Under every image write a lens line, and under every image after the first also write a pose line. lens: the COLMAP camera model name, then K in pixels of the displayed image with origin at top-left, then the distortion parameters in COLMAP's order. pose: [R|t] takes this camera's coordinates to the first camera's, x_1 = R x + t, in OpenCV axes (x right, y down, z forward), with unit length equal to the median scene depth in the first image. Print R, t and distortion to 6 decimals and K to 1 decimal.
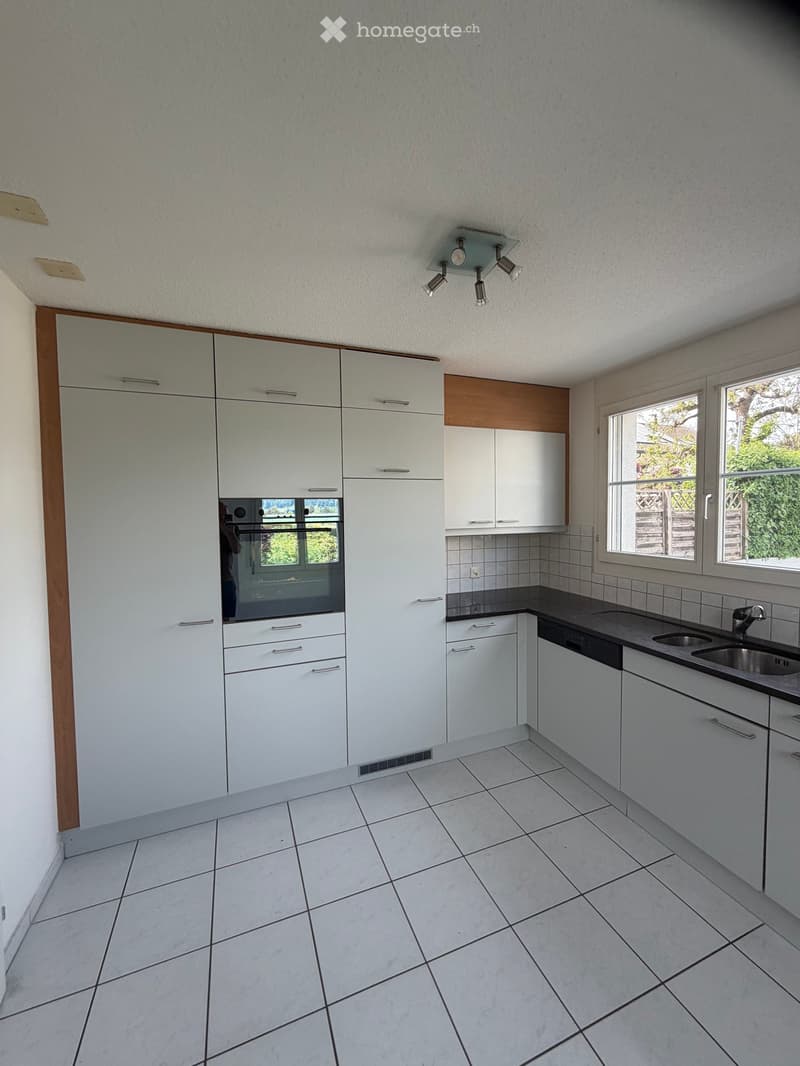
lens RADIAL K [[422.7, 0, 400.0], [0, 422.7, 533.0], [0, 0, 1]] dist [0.000352, 0.000073]
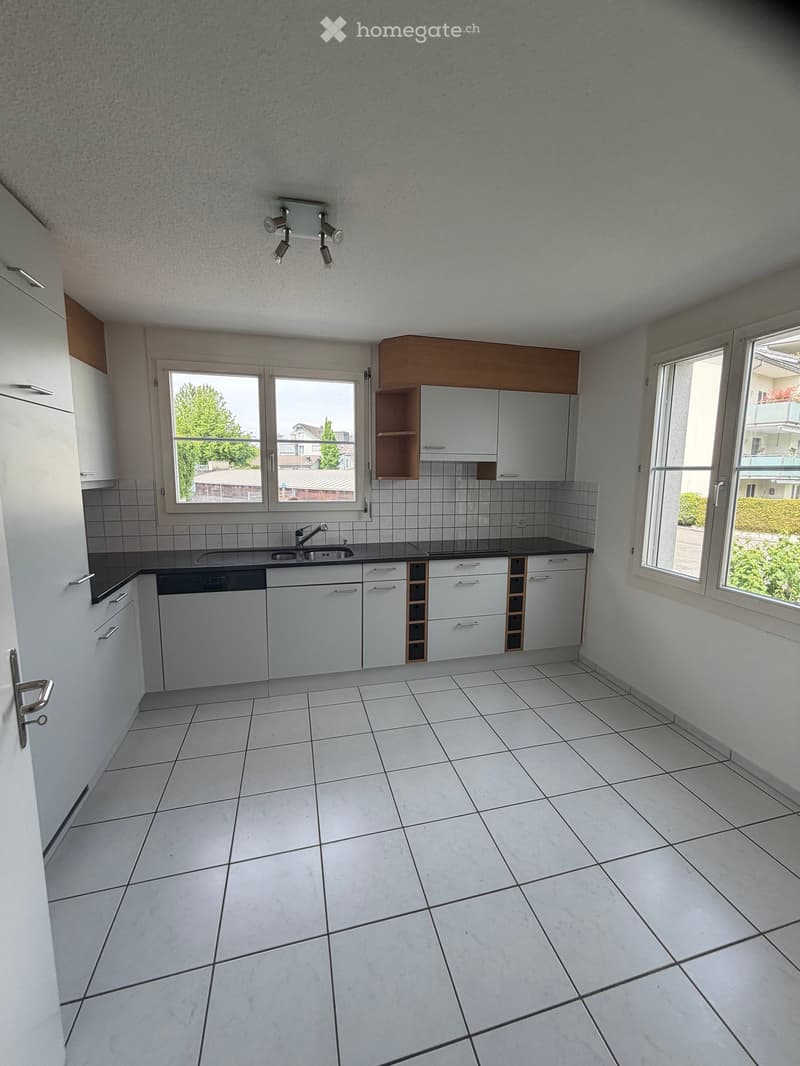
lens RADIAL K [[422.7, 0, 400.0], [0, 422.7, 533.0], [0, 0, 1]] dist [0.000352, 0.000073]
pose [[0.125949, -0.129635, 0.983530, -0.551351], [0.044930, 0.991153, 0.124886, 0.012220], [-0.991019, 0.028460, 0.130659, 0.349651]]
